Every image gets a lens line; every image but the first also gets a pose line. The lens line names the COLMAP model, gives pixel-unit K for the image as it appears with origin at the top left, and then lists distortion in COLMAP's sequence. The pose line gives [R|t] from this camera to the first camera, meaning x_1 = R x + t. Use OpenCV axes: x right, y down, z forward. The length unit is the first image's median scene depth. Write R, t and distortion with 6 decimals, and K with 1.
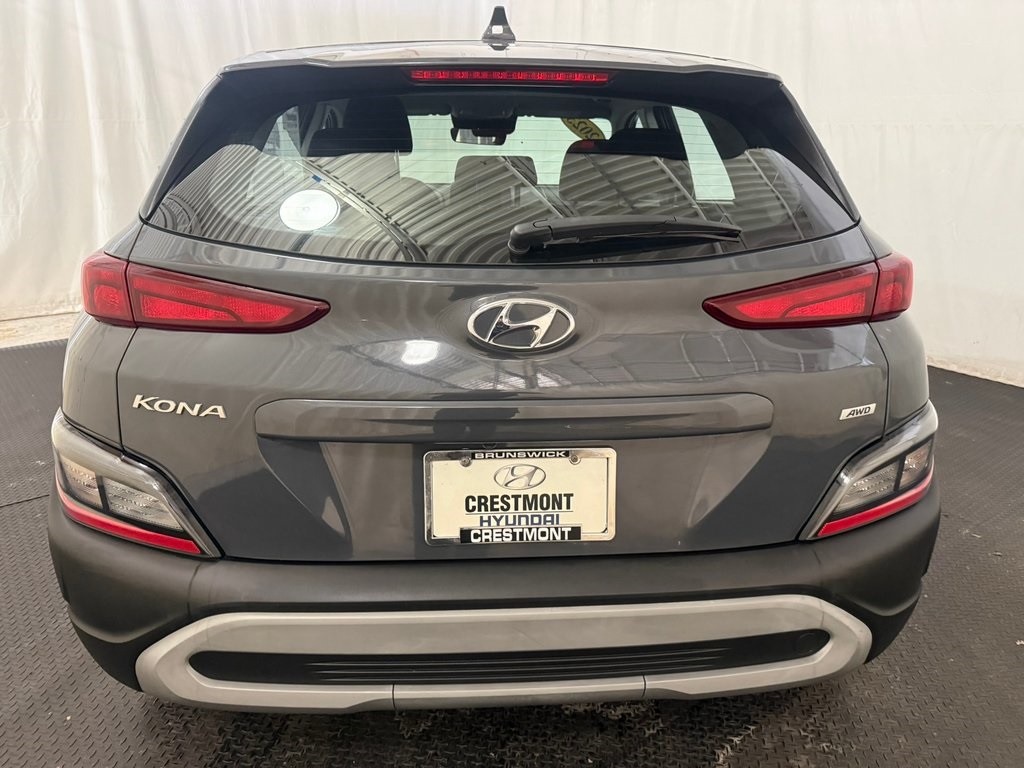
lens RADIAL K [[716.4, 0, 516.6], [0, 716.4, 397.4], [0, 0, 1]] dist [0.084250, -0.082494]
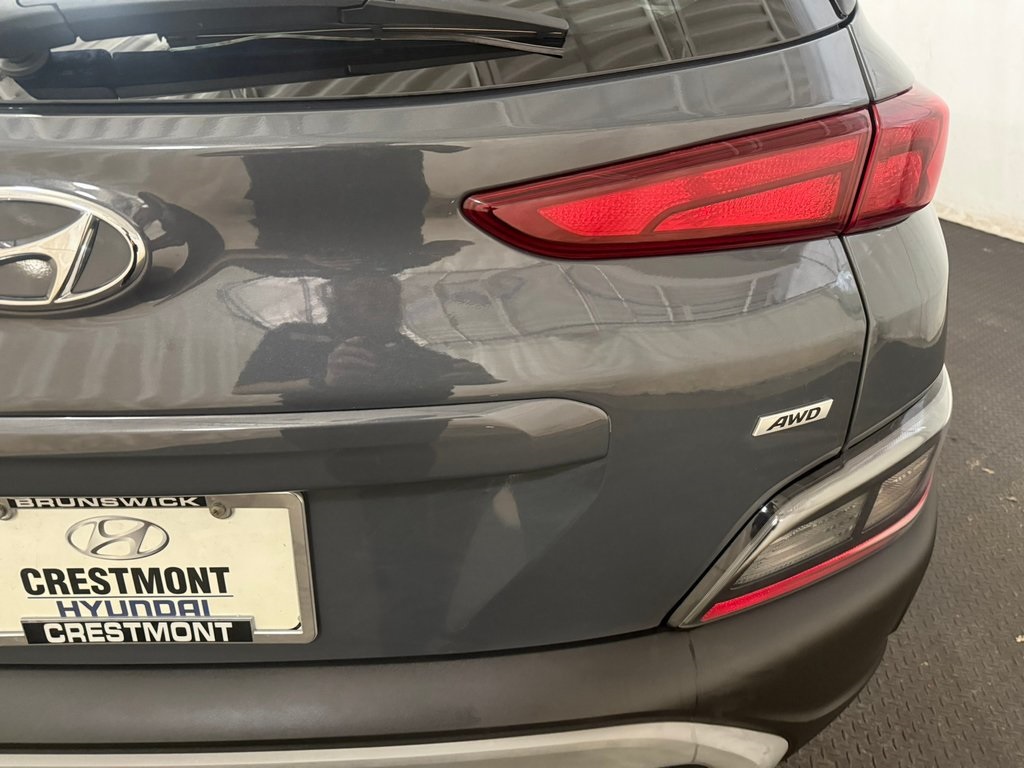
lens RADIAL K [[696.6, 0, 506.7], [0, 696.6, 397.6], [0, 0, 1]] dist [0.071656, -0.069653]
pose [[0.998578, 0.031316, -0.043141, 0.302059], [-0.020803, 0.974015, 0.225528, -0.109097], [0.049083, -0.224310, 0.973281, 0.532295]]
